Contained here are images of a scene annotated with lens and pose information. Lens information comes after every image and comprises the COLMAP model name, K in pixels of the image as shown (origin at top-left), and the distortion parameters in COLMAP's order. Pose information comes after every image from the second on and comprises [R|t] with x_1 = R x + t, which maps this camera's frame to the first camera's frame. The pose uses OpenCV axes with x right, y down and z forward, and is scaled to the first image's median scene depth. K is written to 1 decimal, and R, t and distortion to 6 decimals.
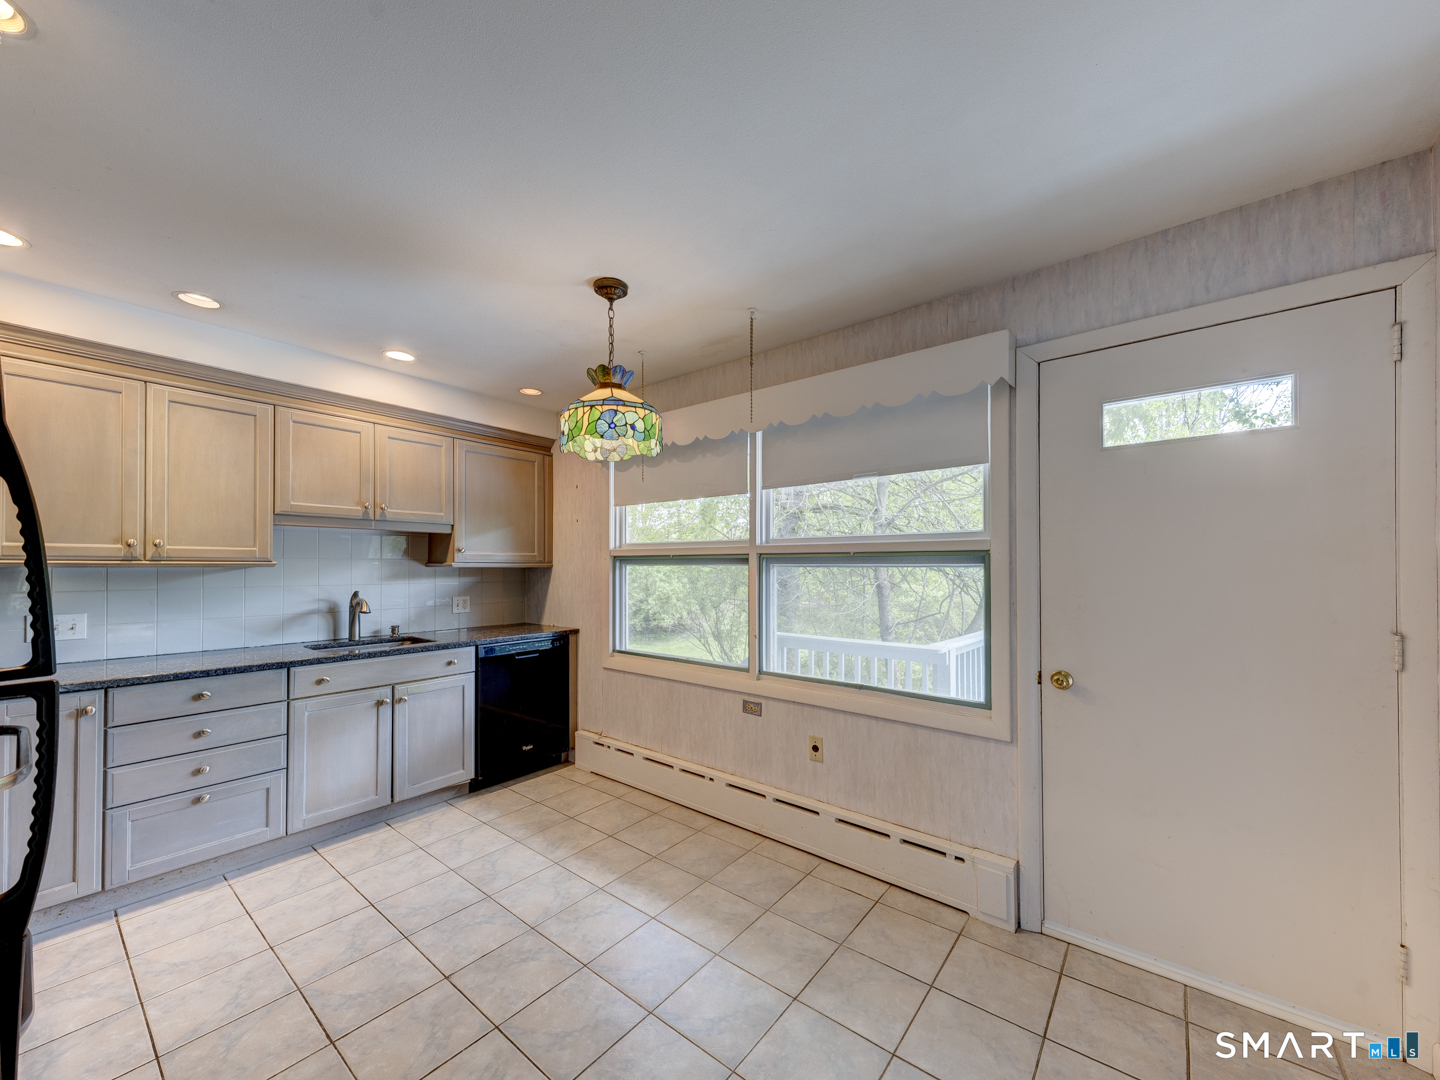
lens RADIAL K [[563.2, 0, 771.9], [0, 563.2, 565.5], [0, 0, 1]] dist [0.015607, -0.002192]
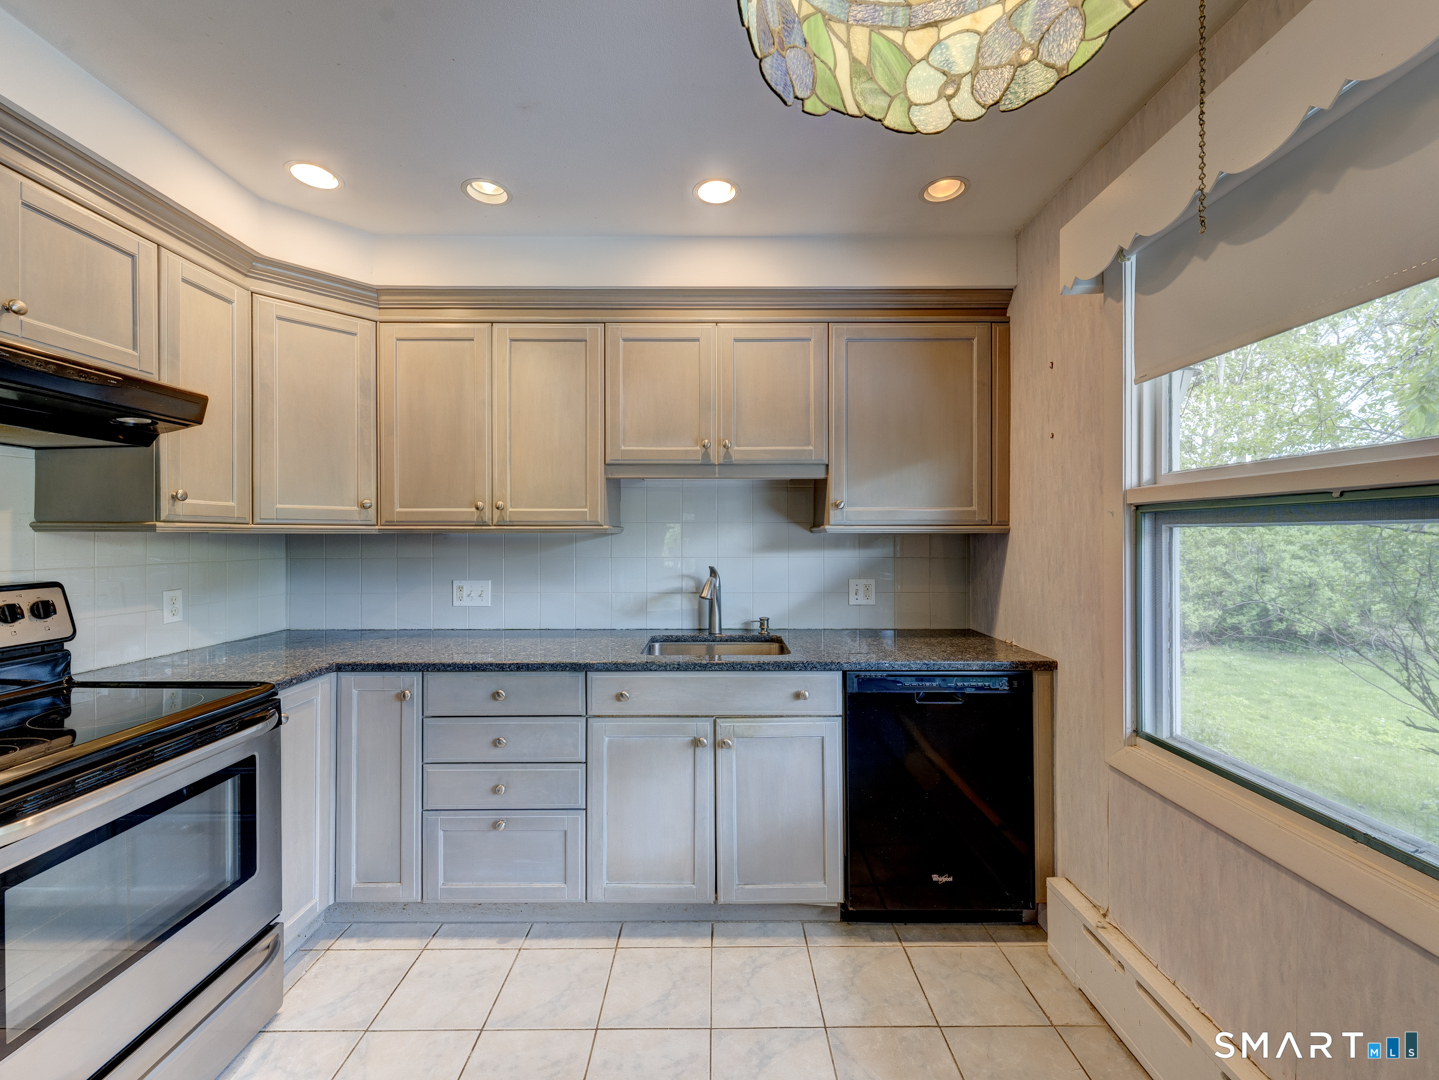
lens RADIAL K [[607.7, 0, 699.0], [0, 607.7, 535.8], [0, 0, 1]] dist [0.009567, -0.002402]
pose [[0.568064, -0.000920, -0.822984, -0.113567], [0.003353, 0.999994, 0.001197, 0.005779], [0.822977, -0.003440, 0.568064, 0.586010]]
